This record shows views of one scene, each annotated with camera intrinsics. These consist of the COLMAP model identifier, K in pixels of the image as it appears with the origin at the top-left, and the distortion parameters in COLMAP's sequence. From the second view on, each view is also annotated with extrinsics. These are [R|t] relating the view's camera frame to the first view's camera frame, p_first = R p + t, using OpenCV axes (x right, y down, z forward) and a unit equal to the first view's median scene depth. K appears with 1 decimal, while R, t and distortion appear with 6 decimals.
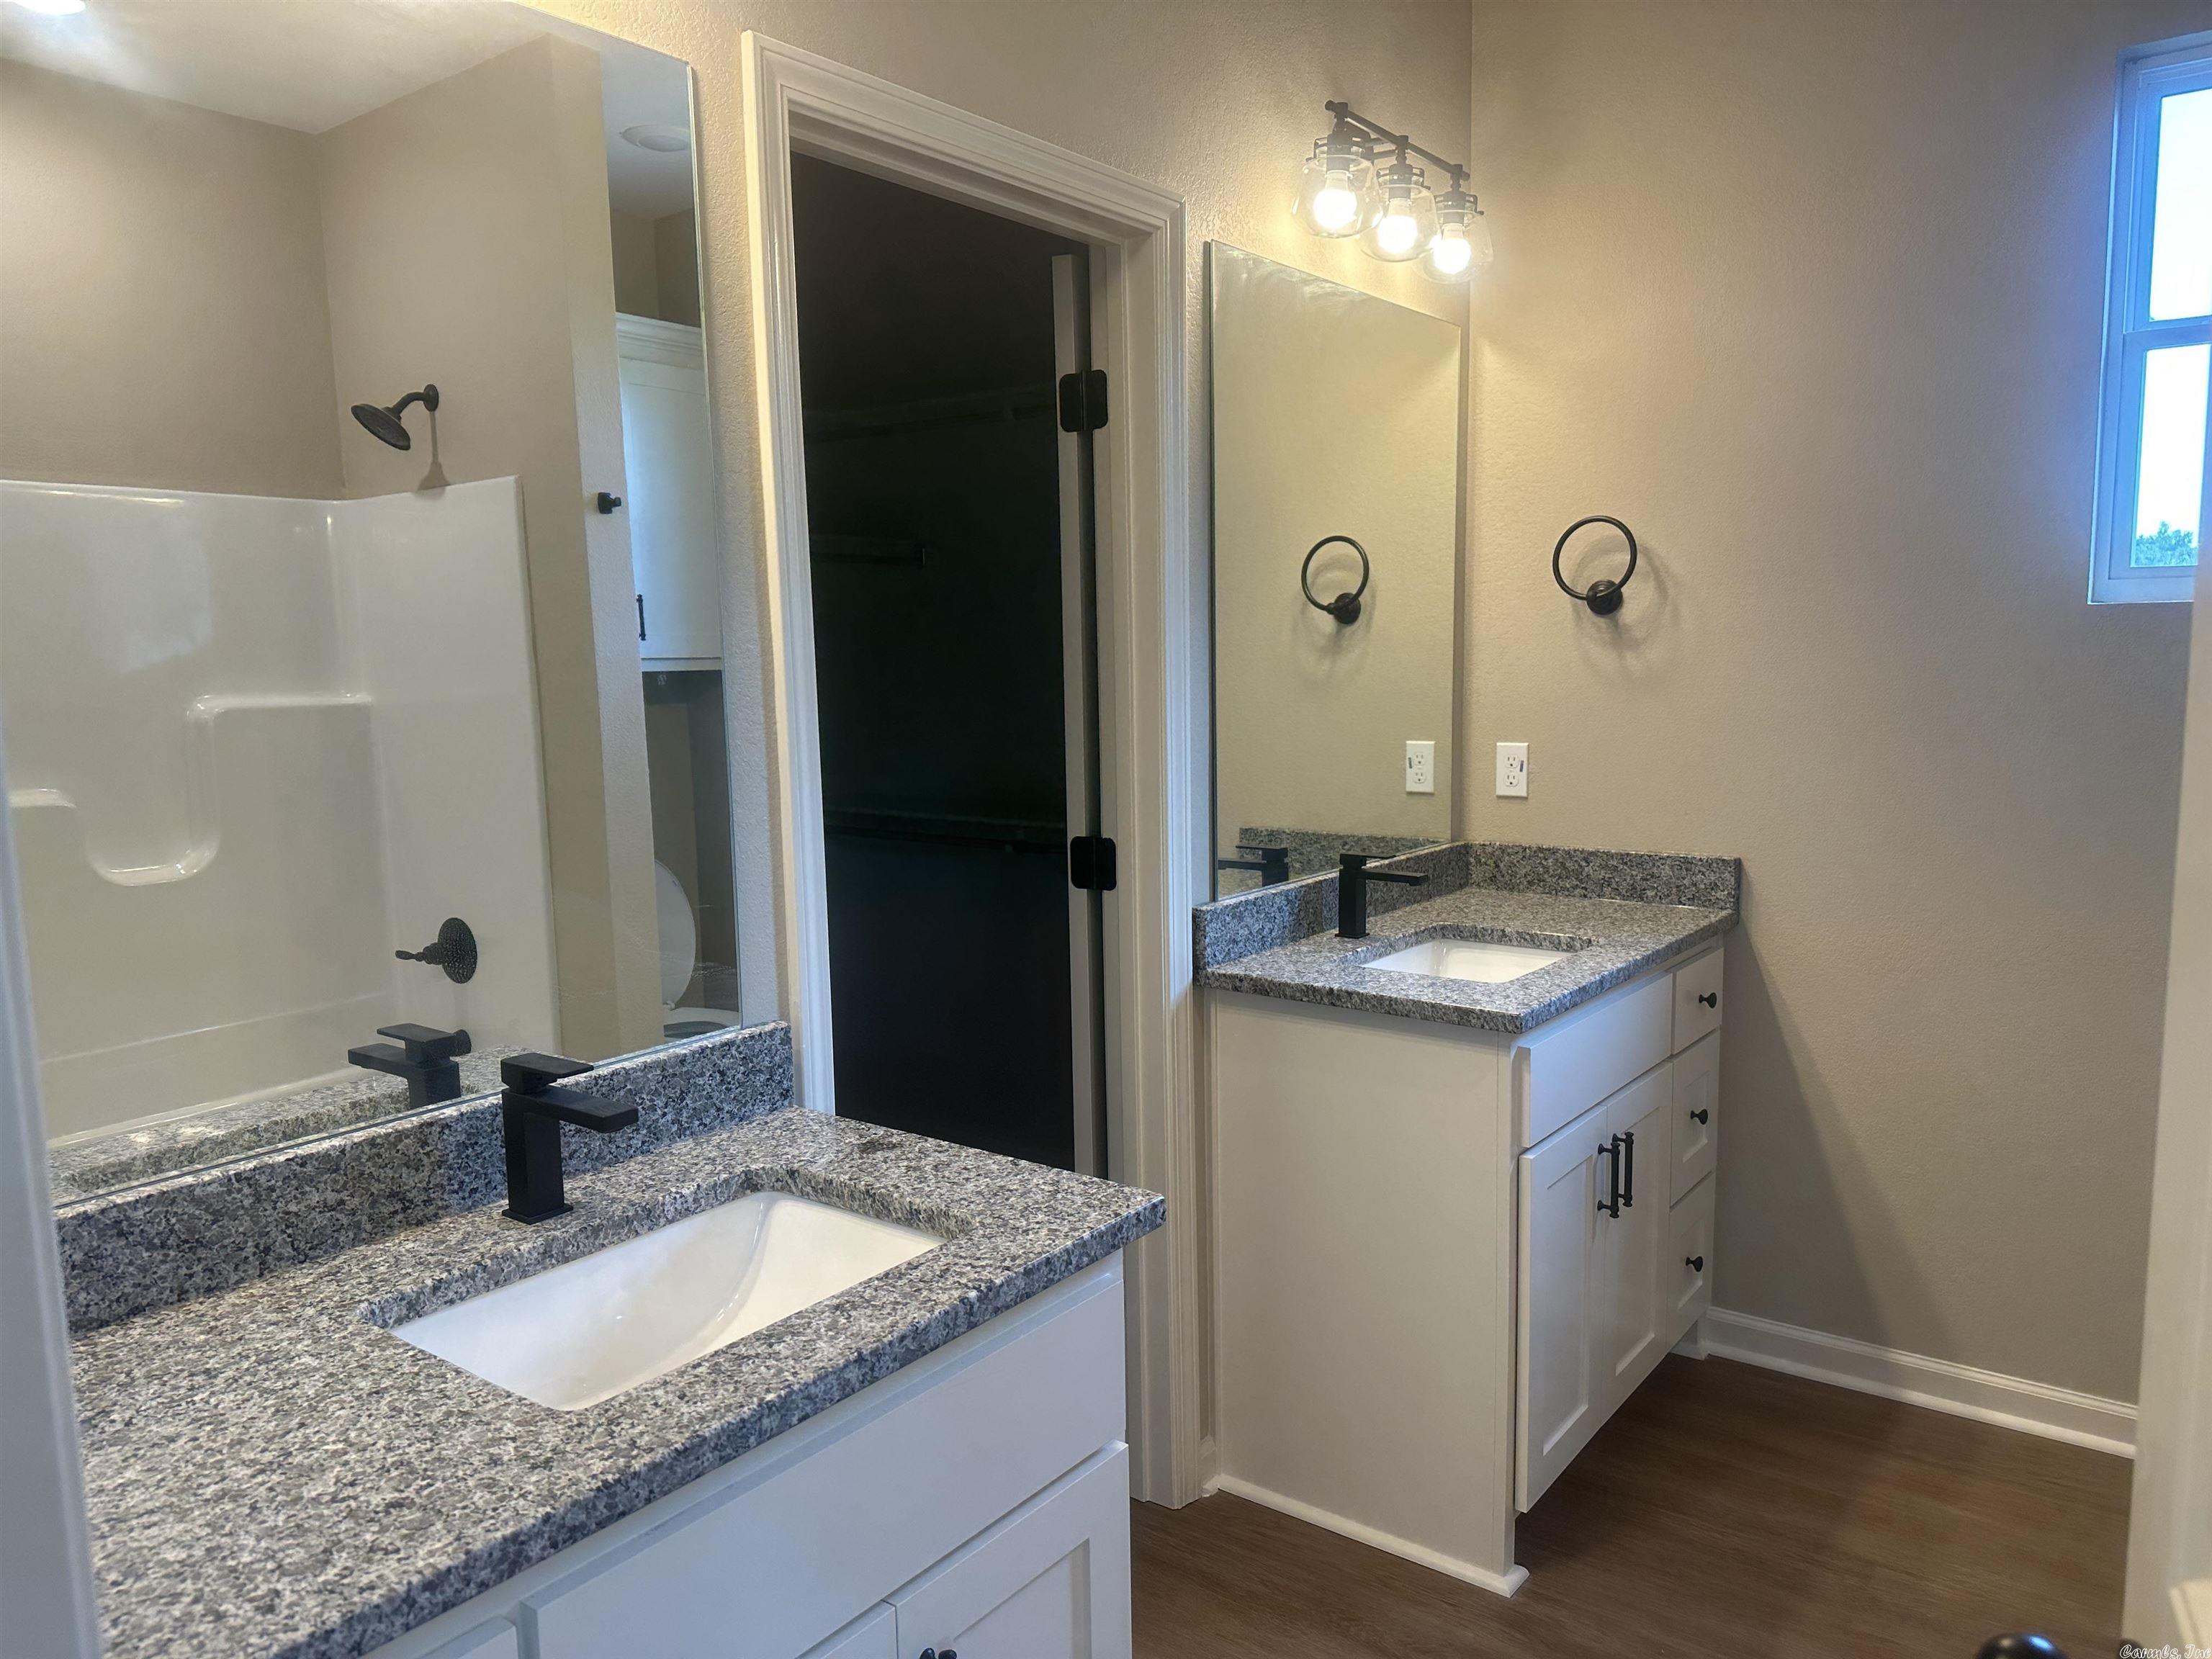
lens RADIAL K [[1534.8, 0, 1096.2], [0, 1534.8, 841.3], [0, 0, 1]] dist [0.098974, -0.137883]
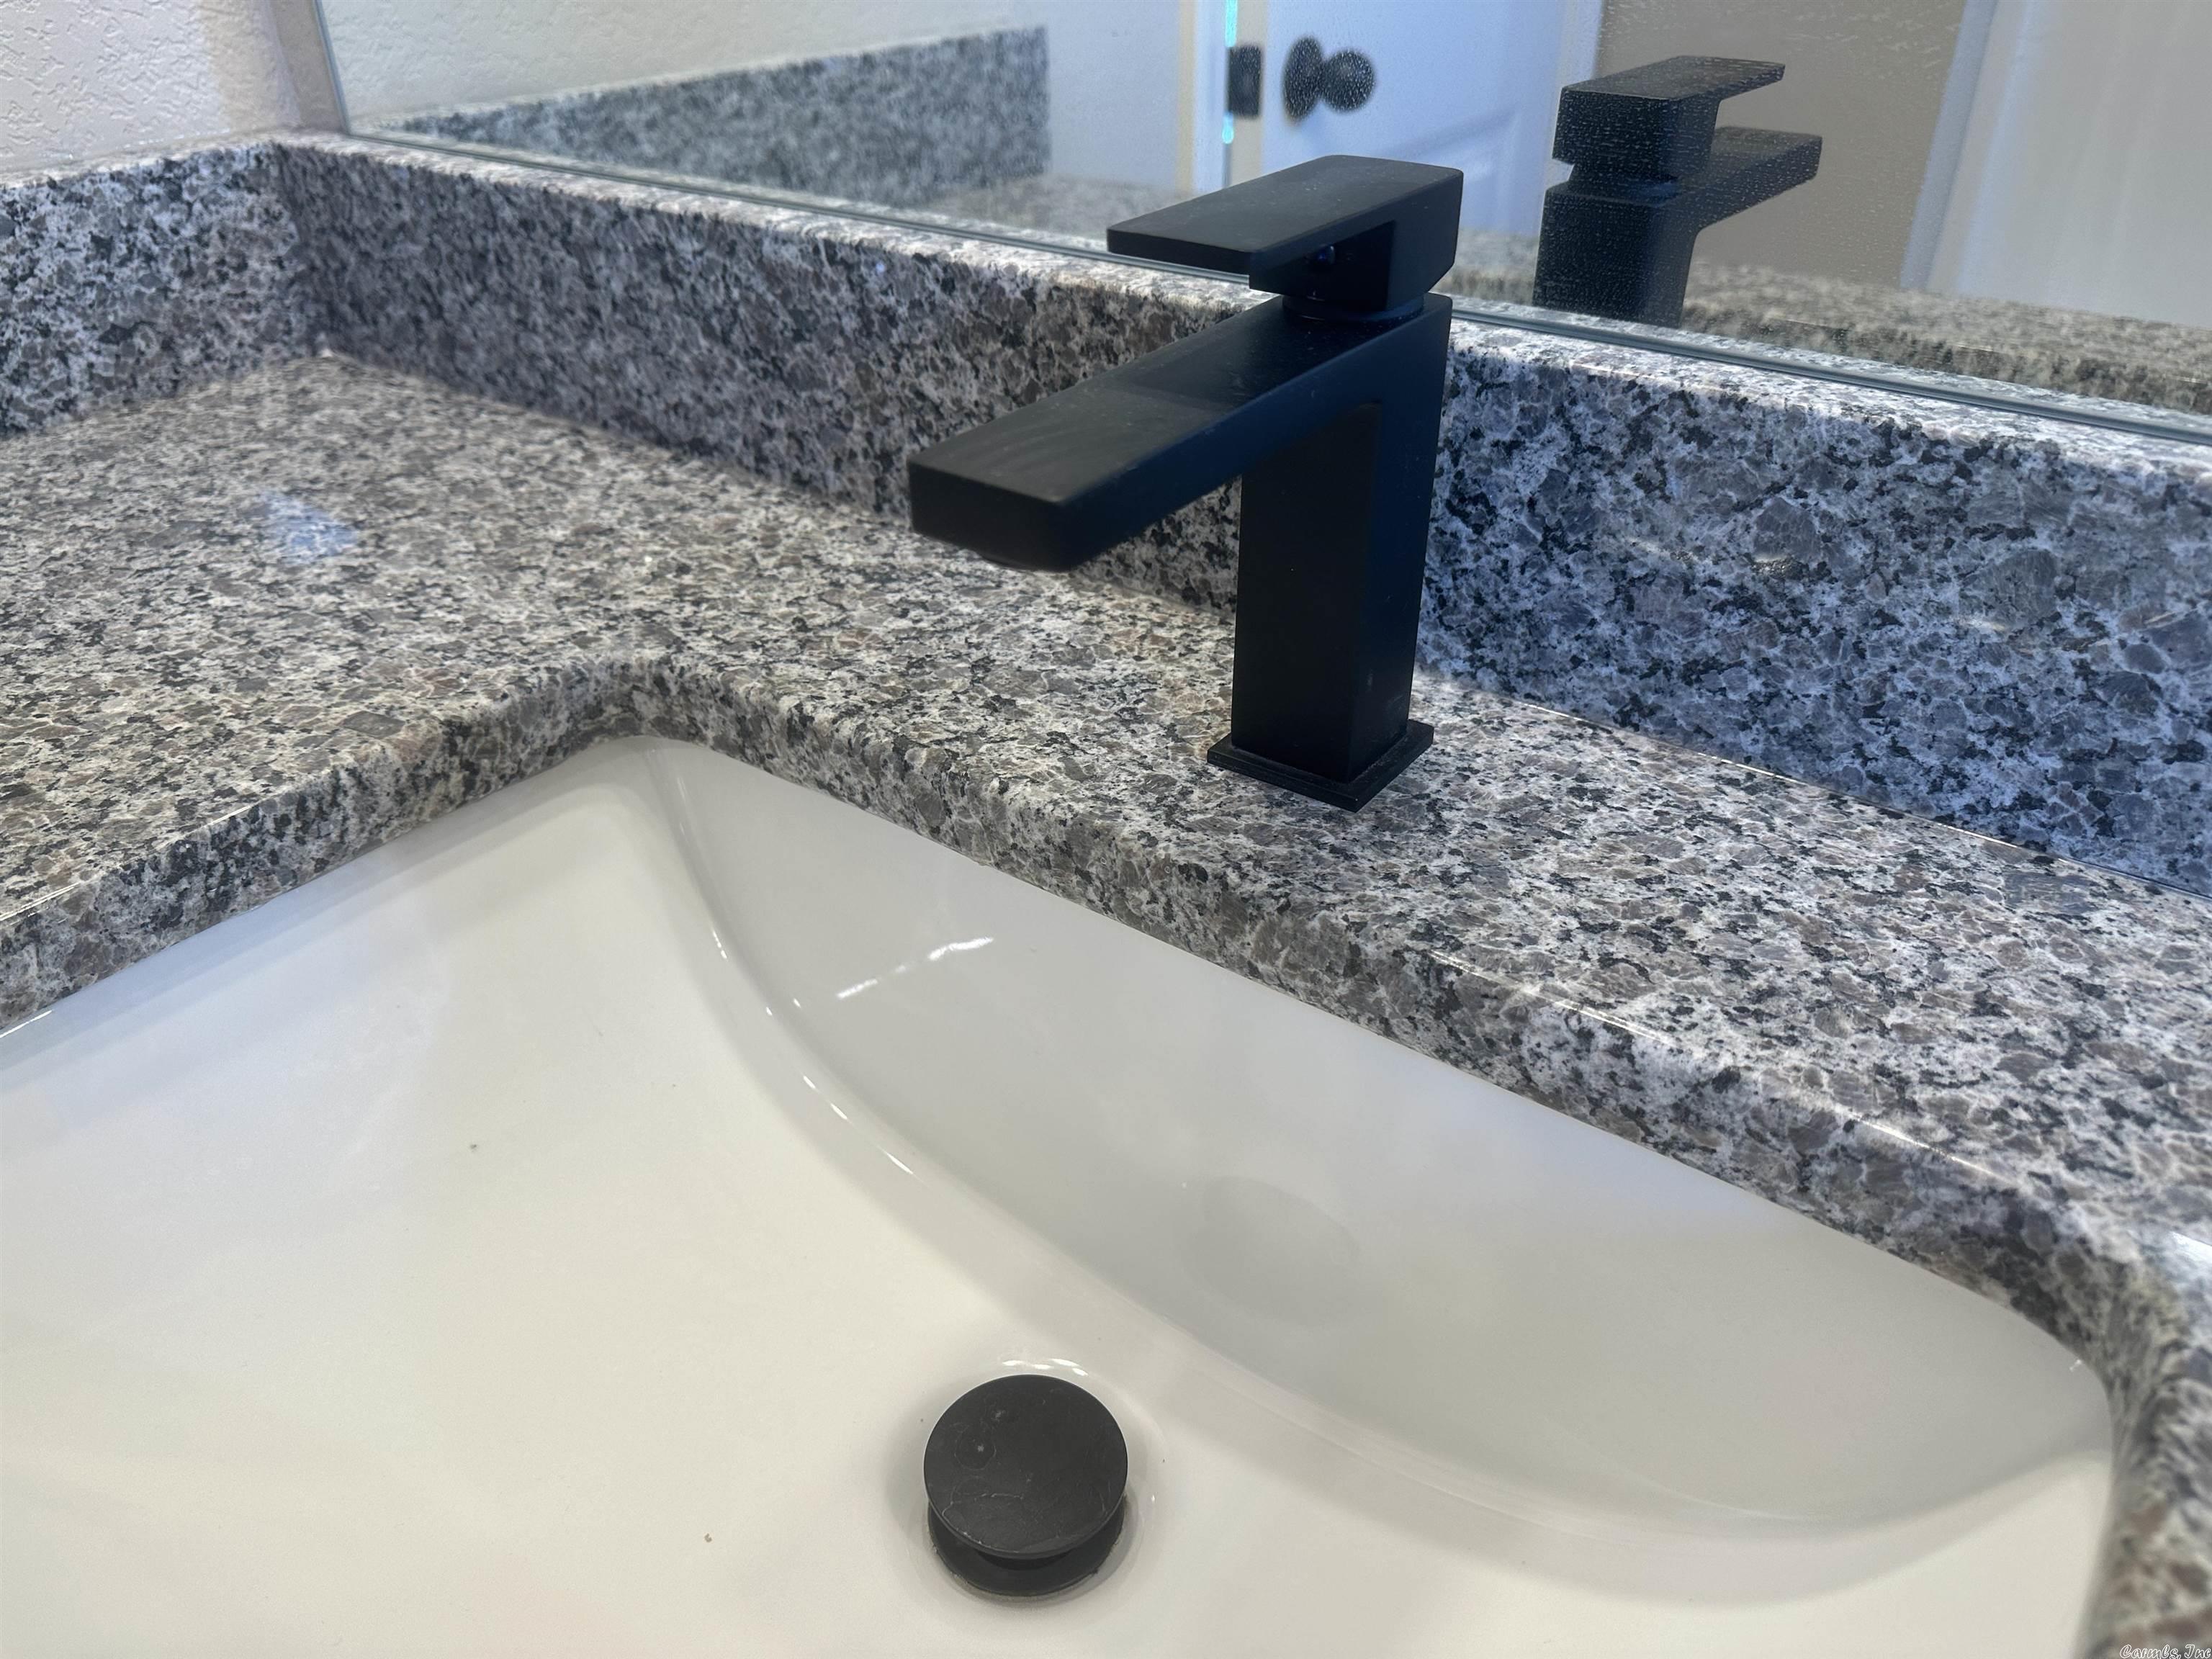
lens RADIAL K [[1534.8, 0, 1096.2], [0, 1534.8, 841.3], [0, 0, 1]] dist [0.098974, -0.137883]
pose [[0.023617, 0.567136, -0.823286, -0.116198], [-0.117605, 0.819373, 0.561067, 0.099426], [0.992780, 0.083572, 0.086050, 0.998562]]
